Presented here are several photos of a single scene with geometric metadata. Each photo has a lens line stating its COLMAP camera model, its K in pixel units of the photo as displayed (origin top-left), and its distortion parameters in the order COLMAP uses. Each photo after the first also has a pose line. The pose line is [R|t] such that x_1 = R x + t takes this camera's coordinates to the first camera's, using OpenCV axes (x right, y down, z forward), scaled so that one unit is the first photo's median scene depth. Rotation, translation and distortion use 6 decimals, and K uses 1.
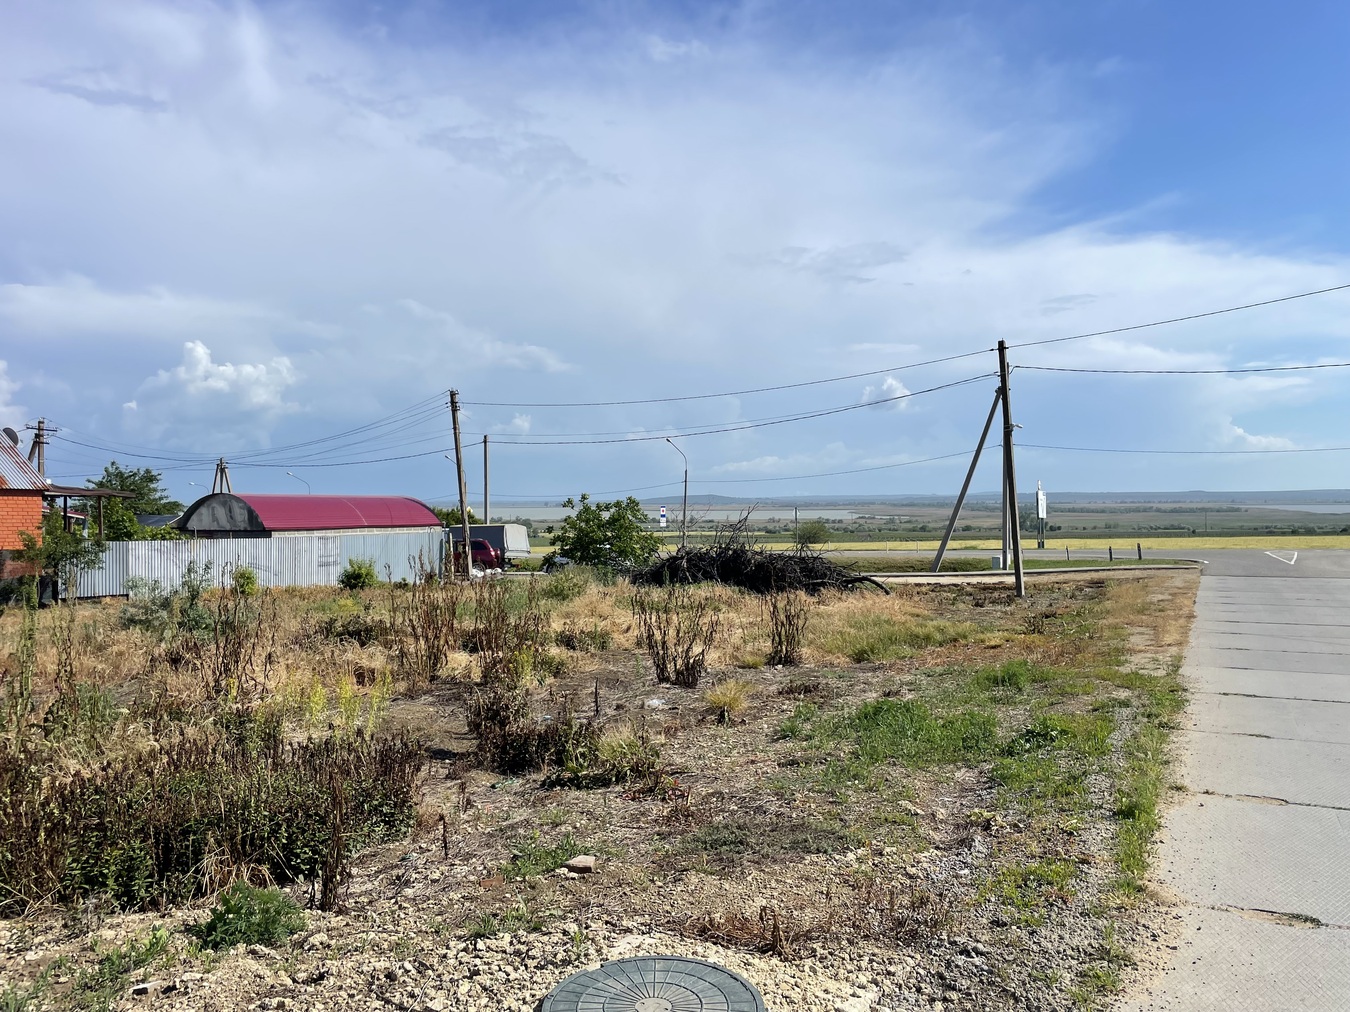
lens RADIAL K [[1017.2, 0, 684.9], [0, 1017.2, 513.5], [0, 0, 1]] dist [0.091264, -0.125456]
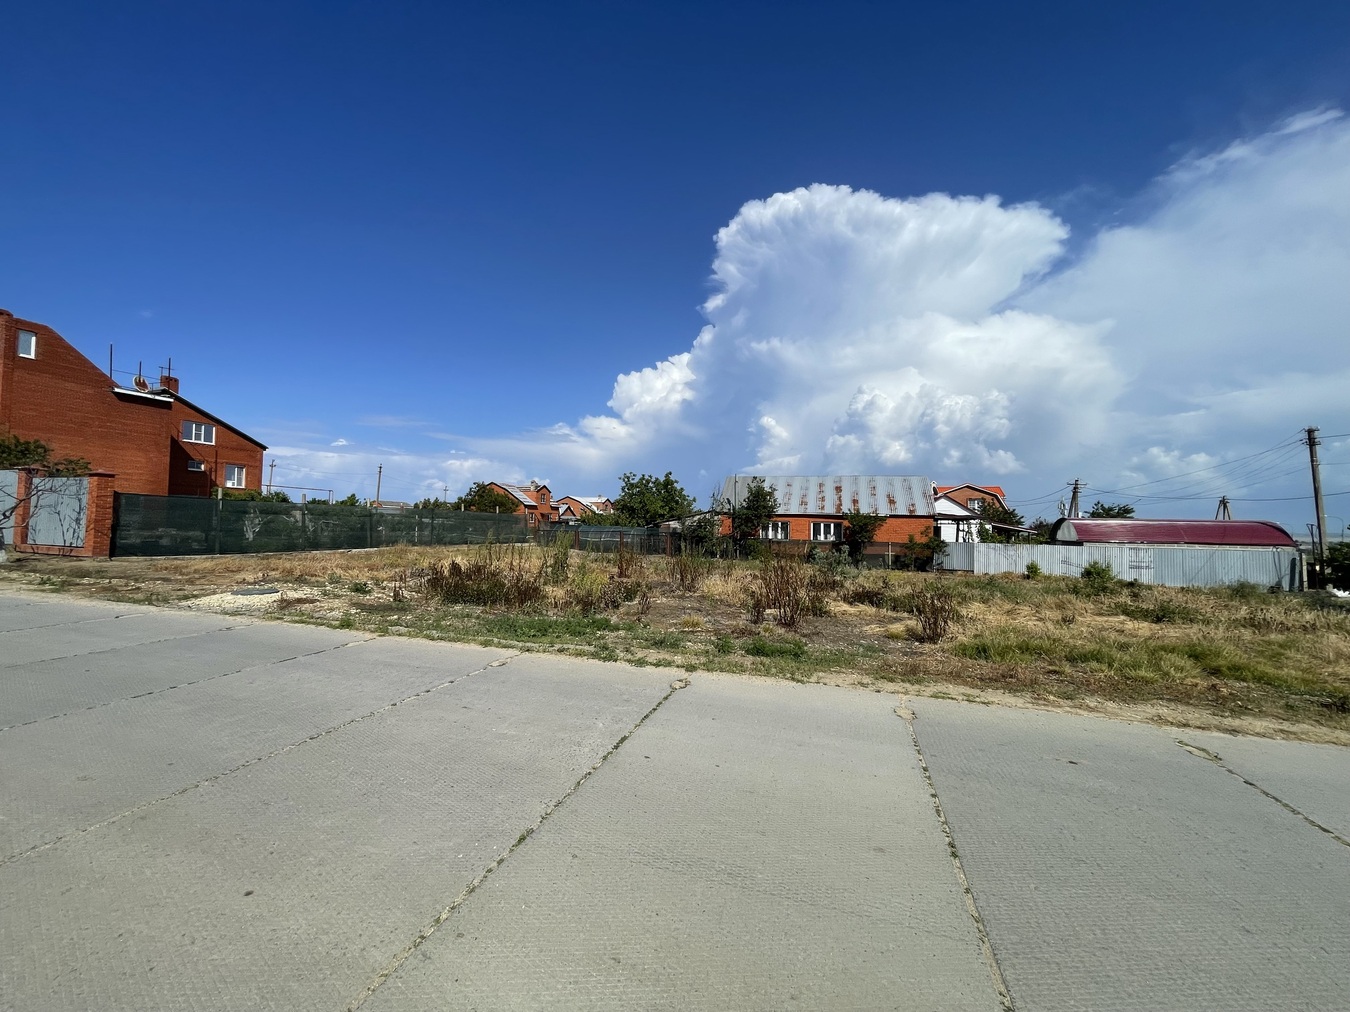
lens RADIAL K [[543.5, 0, 668.8], [0, 543.5, 496.1], [0, 0, 1]] dist [-0.005207, 0.001073]
pose [[0.168635, -0.044967, -0.984652, 0.281643], [-0.027107, 0.998369, -0.050236, 0.005647], [0.985306, 0.035162, 0.167141, 0.231306]]
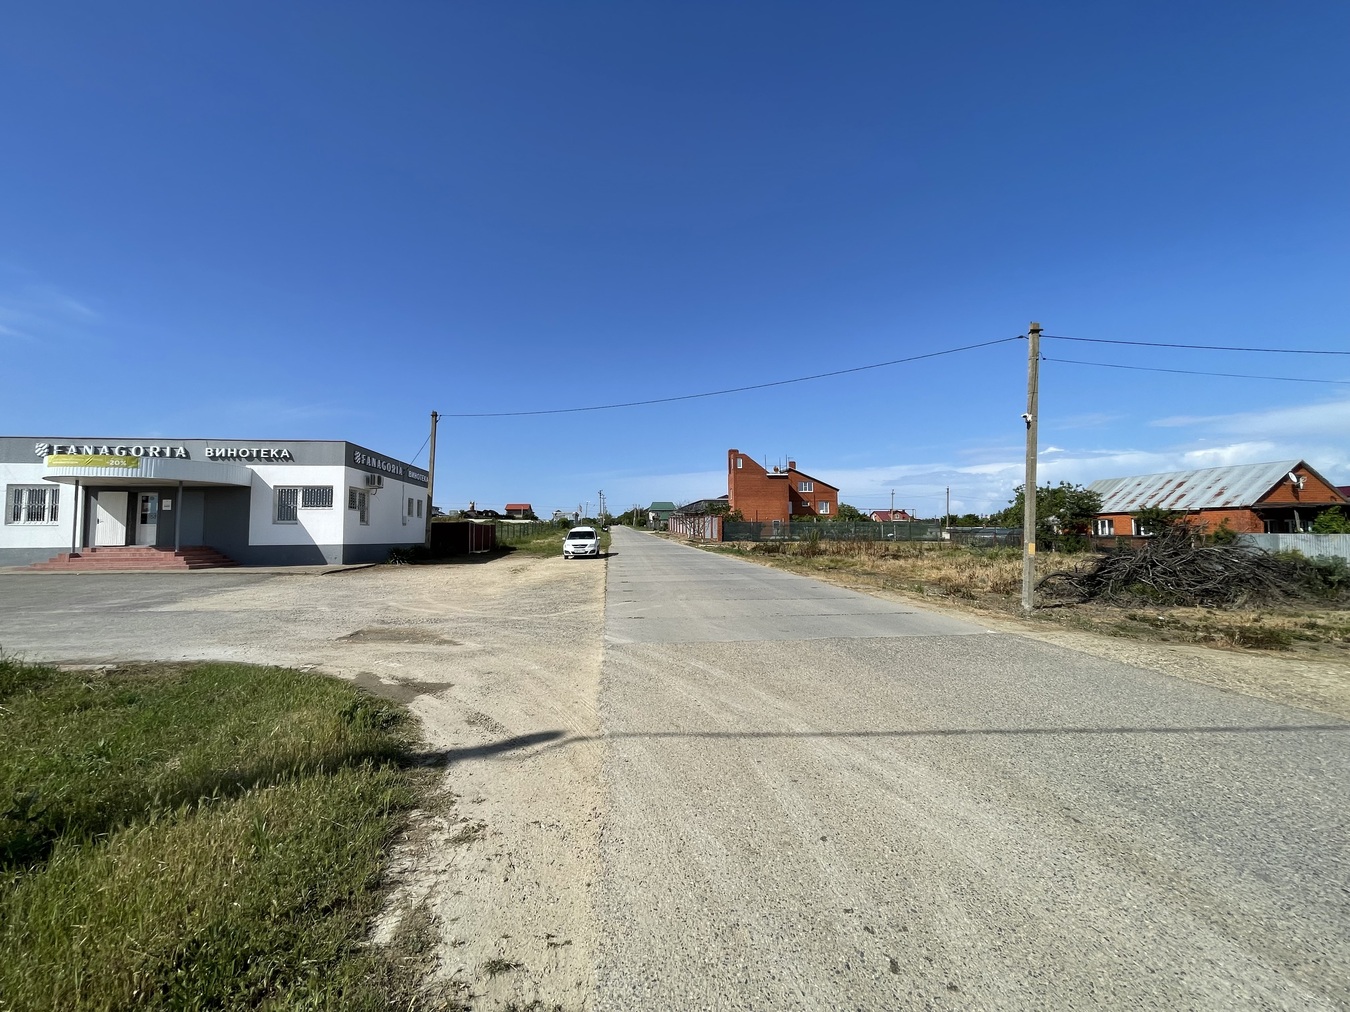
lens RADIAL K [[543.5, 0, 672.2], [0, 543.5, 504.9], [0, 0, 1]] dist [-0.005207, 0.001073]
pose [[-0.833835, -0.019069, -0.551684, 0.676767], [0.005968, 0.999033, -0.043553, 0.009862], [0.551981, -0.039608, -0.832916, 0.978442]]
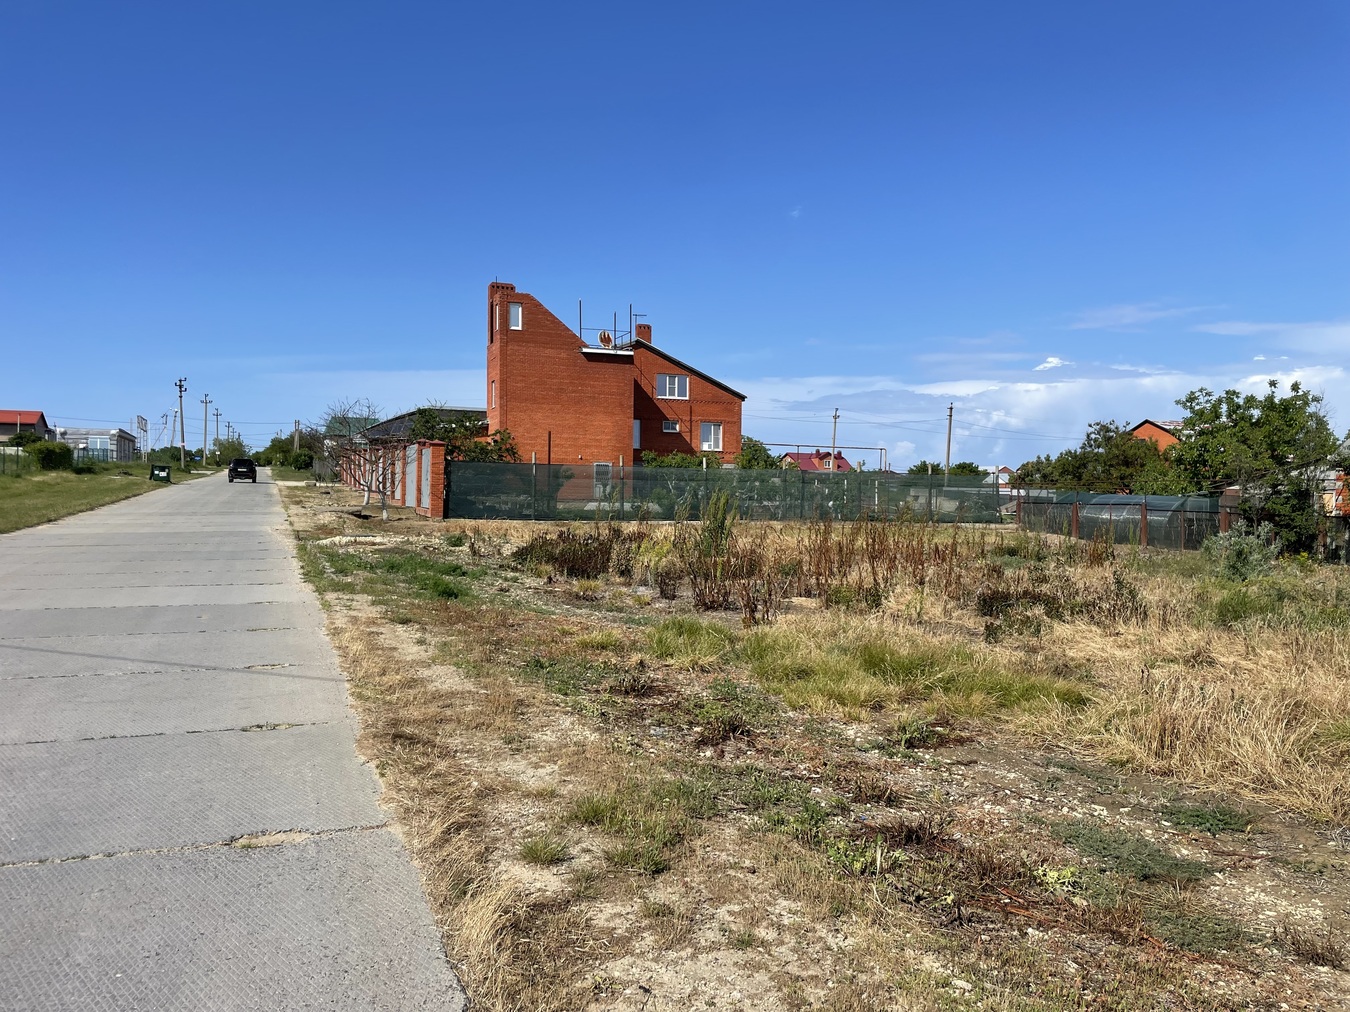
lens RADIAL K [[1017.2, 0, 691.8], [0, 1017.2, 503.8], [0, 0, 1]] dist [0.091264, -0.125456]
pose [[-0.650956, 0.005061, -0.759099, 0.330445], [-0.017202, 0.999623, 0.021416, 0.008669], [0.758921, 0.026999, -0.650623, 0.625047]]
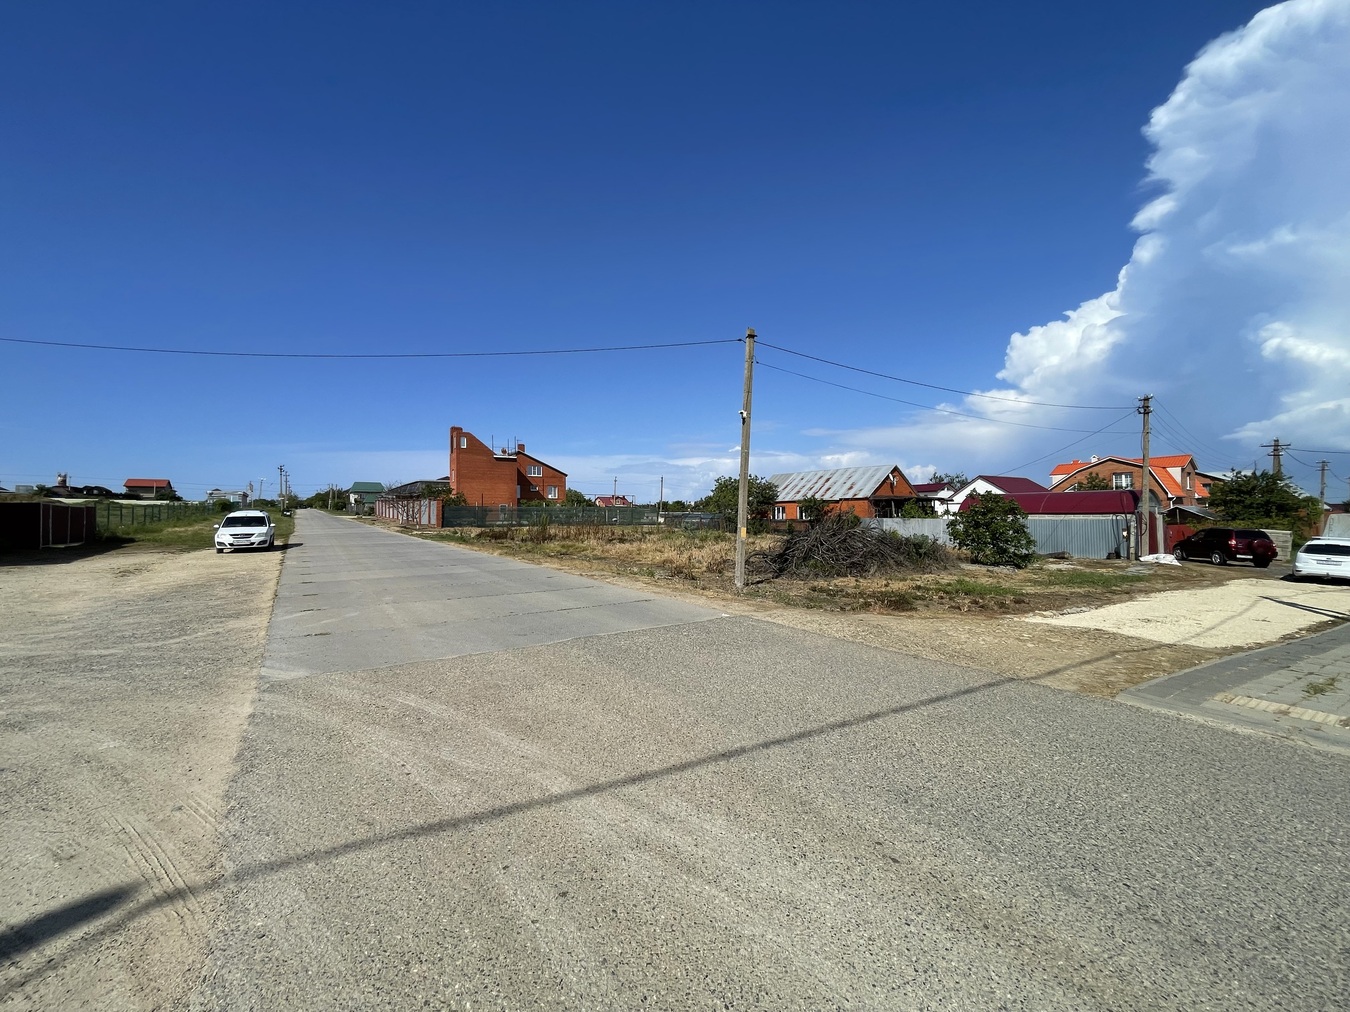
lens RADIAL K [[543.5, 0, 672.1], [0, 543.5, 503.8], [0, 0, 1]] dist [-0.005207, 0.001073]
pose [[-0.473333, -0.011949, -0.880803, 0.655954], [0.002624, 0.999884, -0.014974, 0.009196], [0.880880, -0.009399, -0.473247, 0.950859]]
